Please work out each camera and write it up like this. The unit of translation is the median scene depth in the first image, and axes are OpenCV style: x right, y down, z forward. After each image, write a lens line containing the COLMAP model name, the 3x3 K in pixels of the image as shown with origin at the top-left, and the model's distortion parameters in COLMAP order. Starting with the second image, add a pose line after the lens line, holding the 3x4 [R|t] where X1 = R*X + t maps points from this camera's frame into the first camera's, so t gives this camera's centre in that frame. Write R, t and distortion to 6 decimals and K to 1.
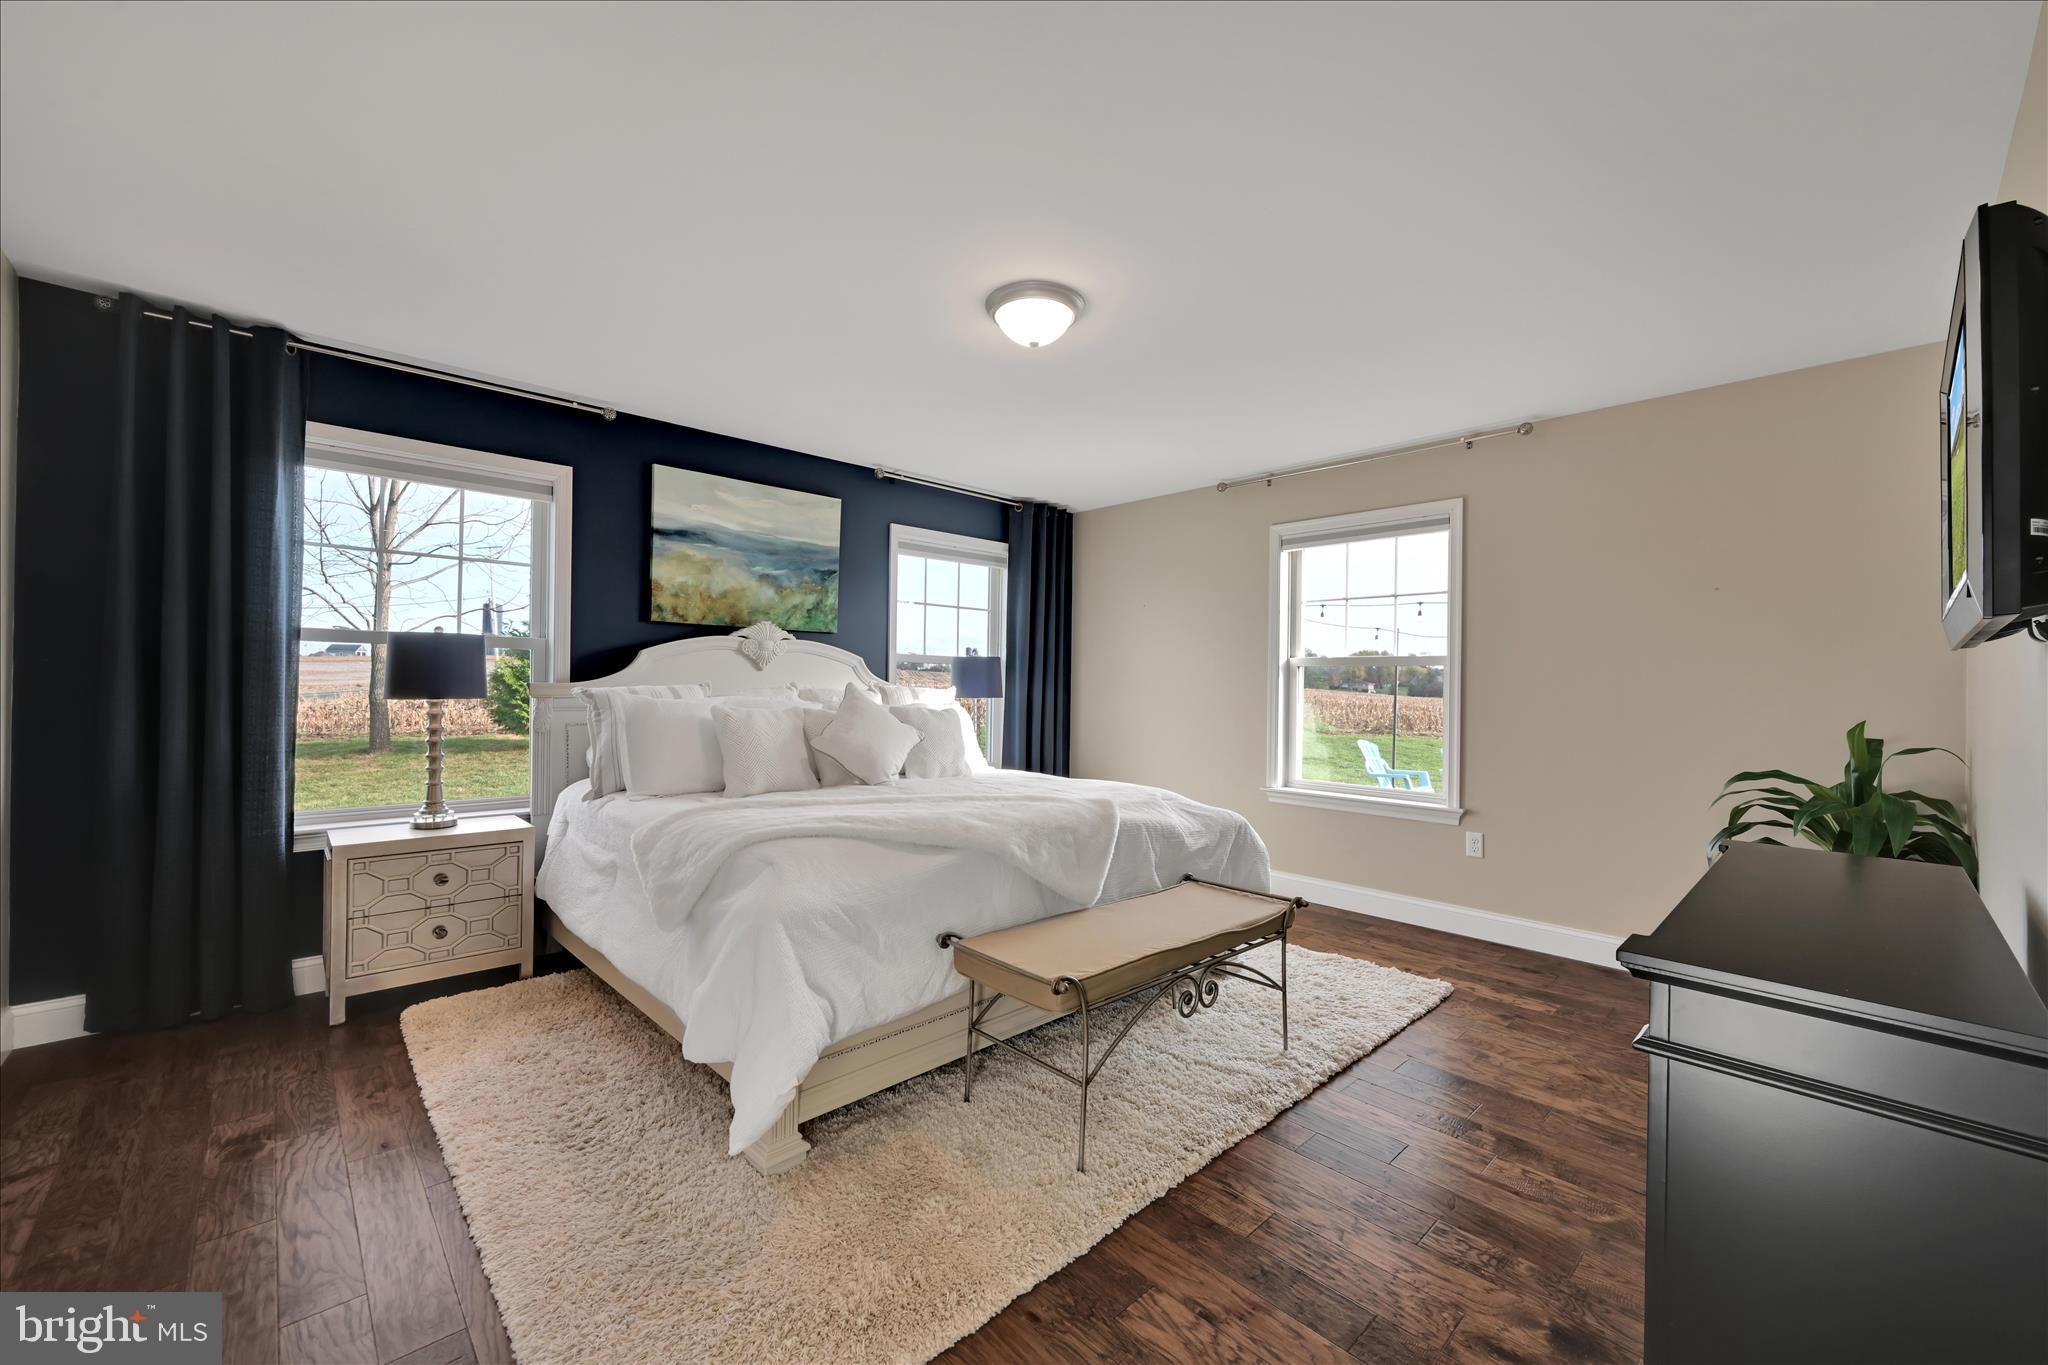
lens RADIAL K [[805.1, 0, 1025.6], [0, 805.1, 686.7], [0, 0, 1]] dist [-0.001416, 0.000146]
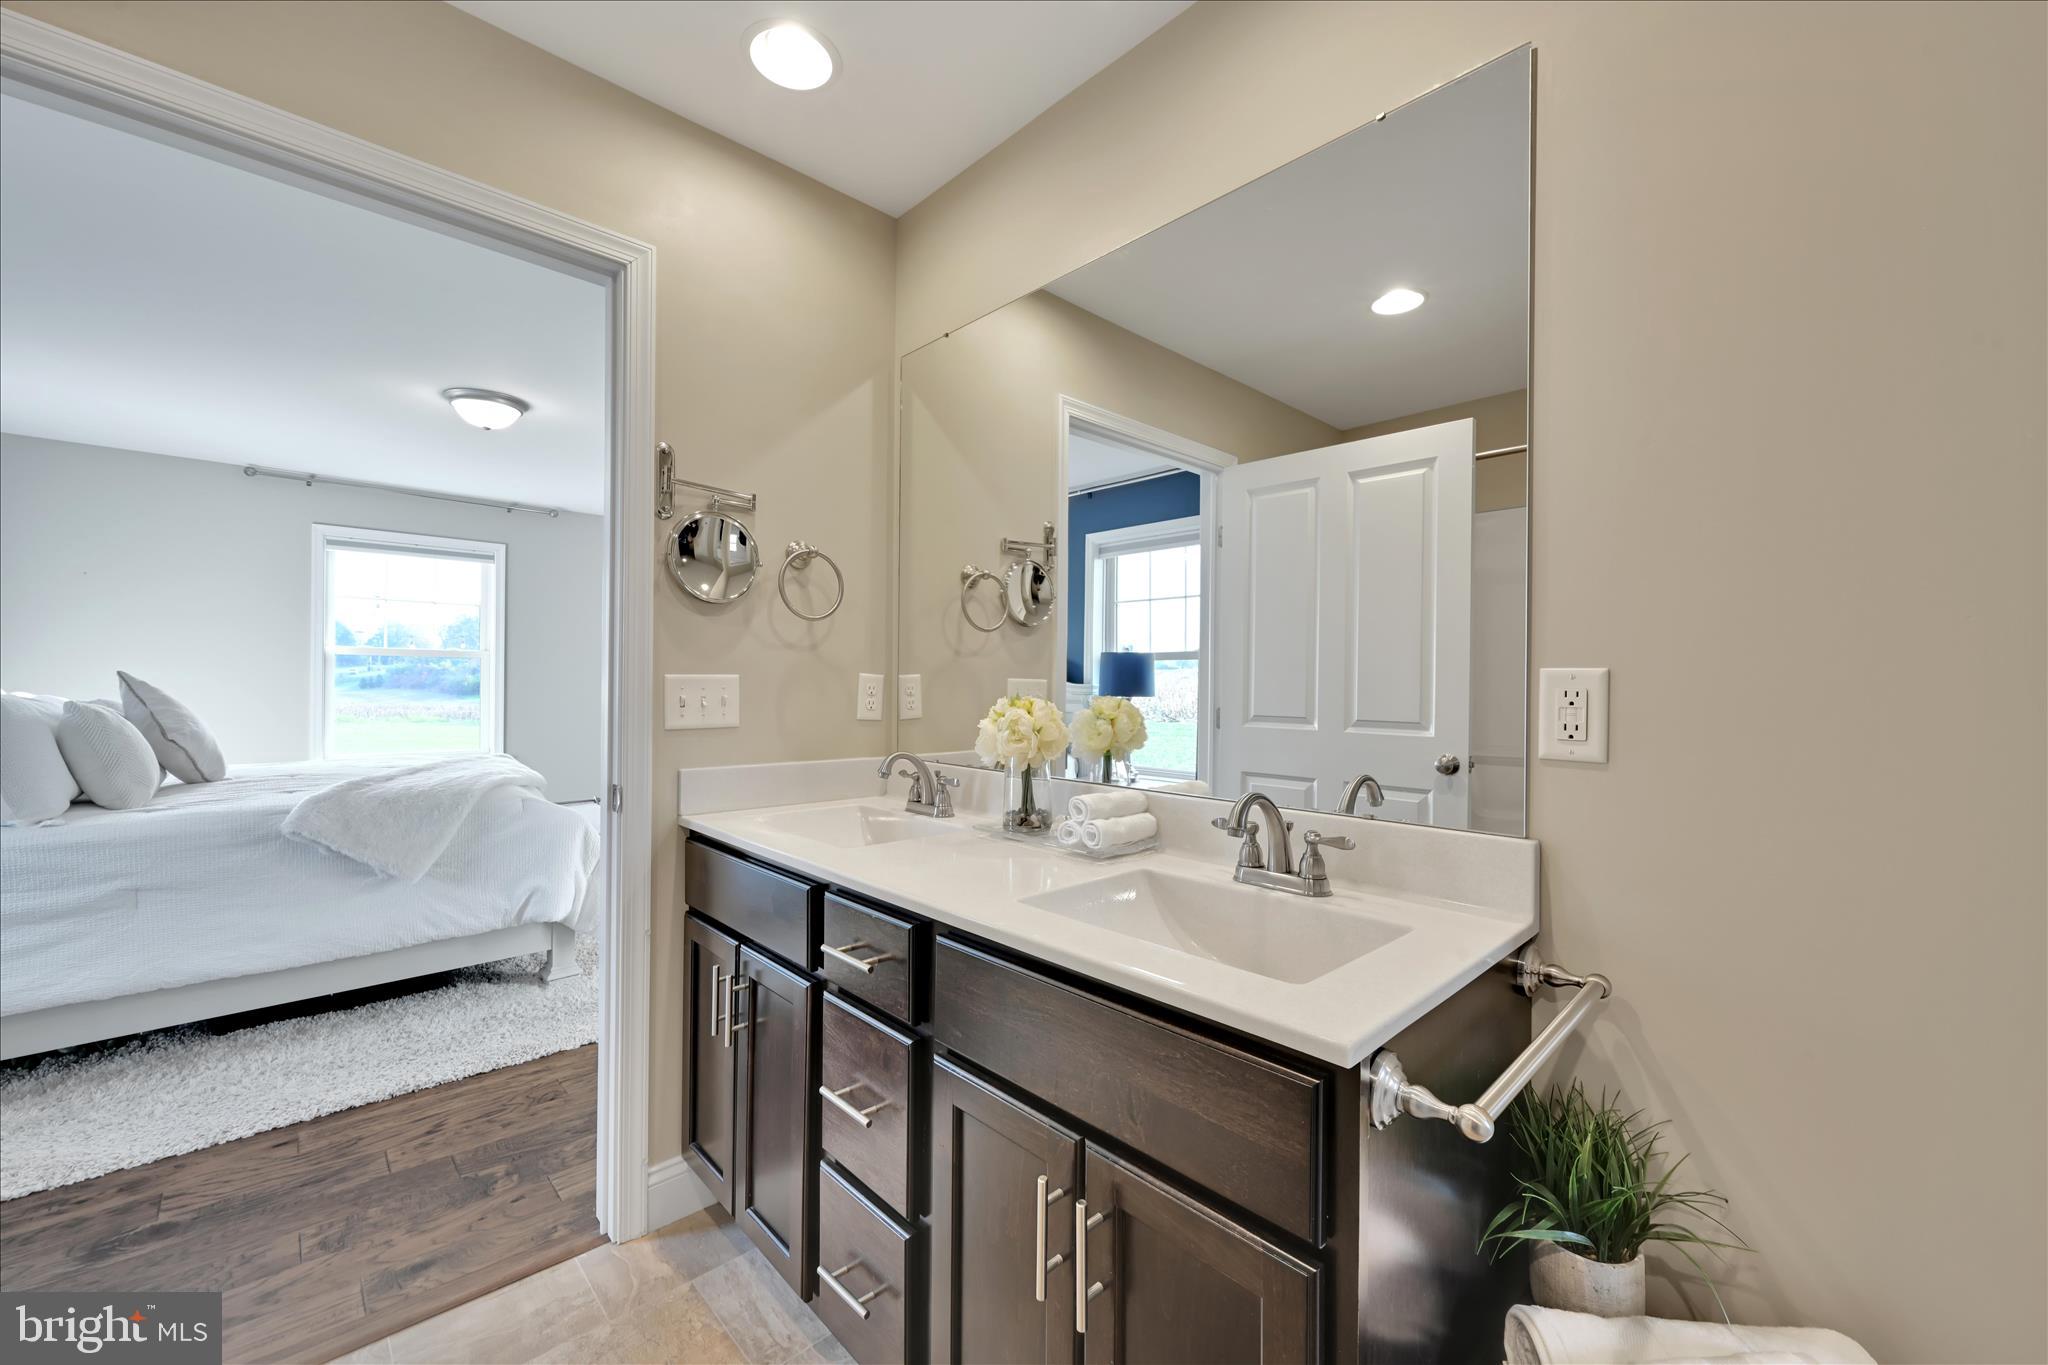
lens RADIAL K [[805.1, 0, 1027.0], [0, 805.1, 682.5], [0, 0, 1]] dist [-0.001416, 0.000146]
pose [[0.002431, -0.008349, 0.999962, -1.386710], [-0.010435, 0.999910, 0.008373, -0.011303], [-0.999943, -0.010455, 0.002344, 0.069822]]
